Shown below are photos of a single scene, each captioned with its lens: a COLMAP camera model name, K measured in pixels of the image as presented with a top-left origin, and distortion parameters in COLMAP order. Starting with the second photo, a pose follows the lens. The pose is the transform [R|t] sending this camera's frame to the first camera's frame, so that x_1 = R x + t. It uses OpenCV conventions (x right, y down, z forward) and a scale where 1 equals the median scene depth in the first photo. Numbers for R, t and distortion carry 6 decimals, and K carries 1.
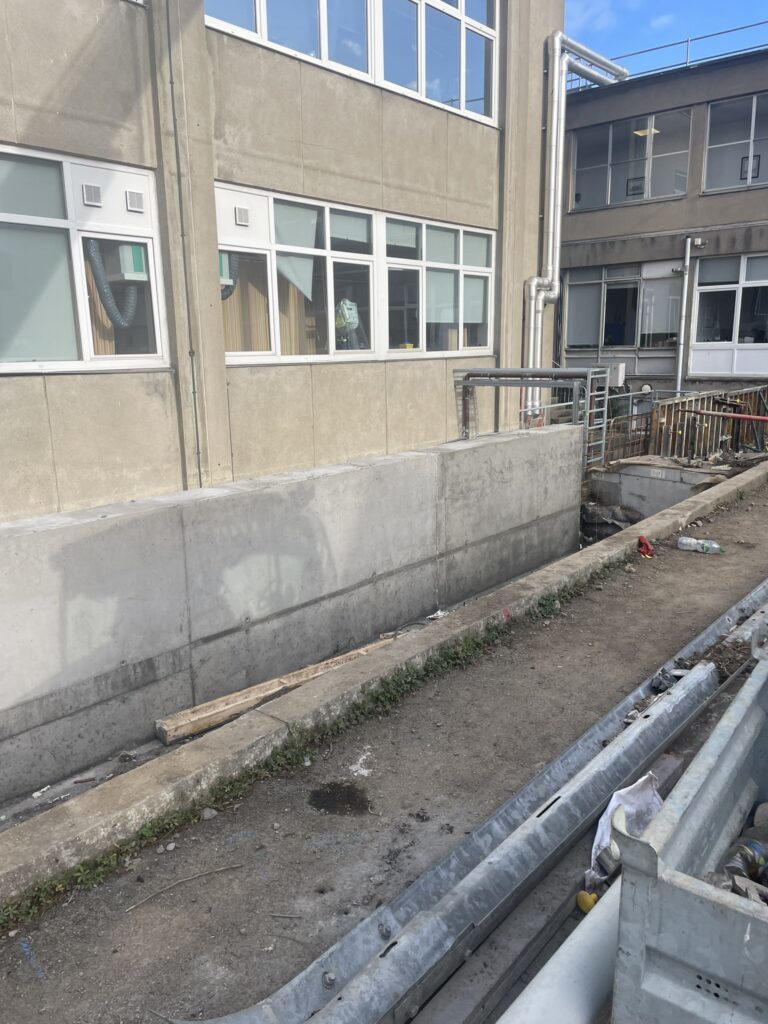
lens RADIAL K [[772.0, 0, 384.0], [0, 772.0, 512.0], [0, 0, 1]] dist [0.082802, -0.124706]
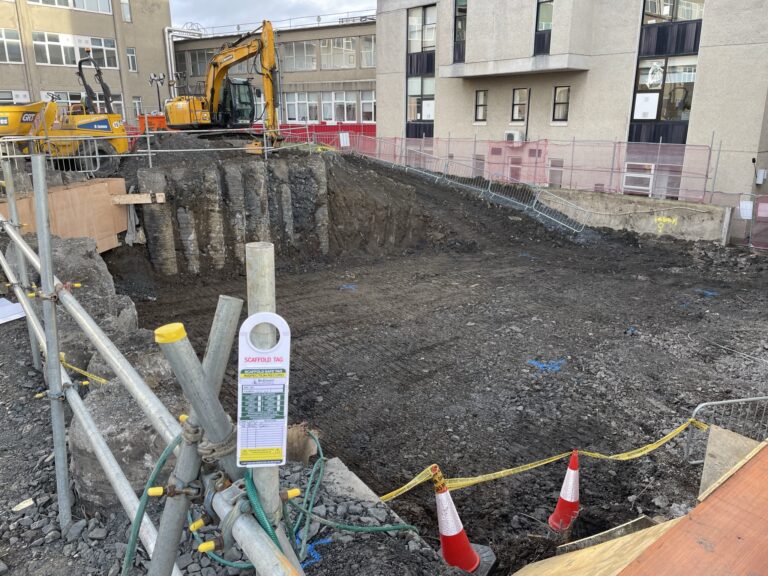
lens RADIAL K [[581.7, 0, 384.0], [0, 581.7, 288.0], [0, 0, 1]] dist [0.085857, -0.114536]
pose [[0.990522, -0.028367, 0.134396, 0.778834], [0.018703, 0.997183, 0.072638, 0.354502], [-0.136078, -0.069436, 0.988262, -1.753634]]
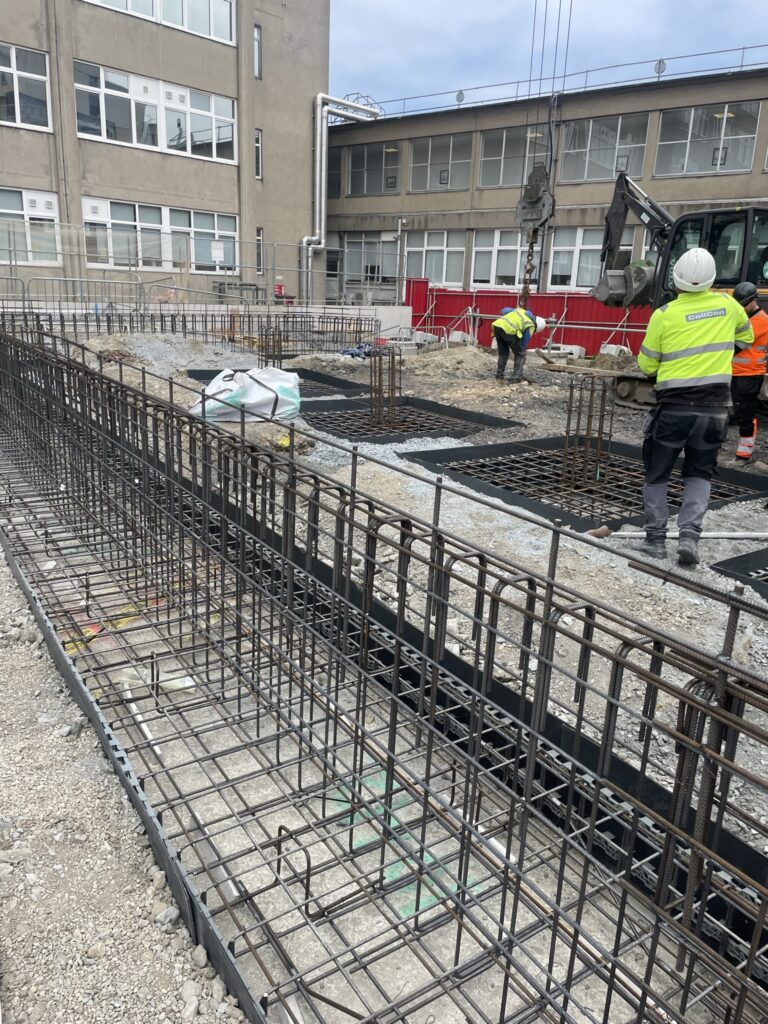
lens RADIAL K [[772.0, 0, 384.0], [0, 772.0, 512.0], [0, 0, 1]] dist [0.082802, -0.124706]
pose [[0.998593, 0.049382, 0.019307, 0.373461], [-0.050599, 0.996357, 0.068645, 0.188388], [-0.015847, -0.069525, 0.997454, -0.801893]]
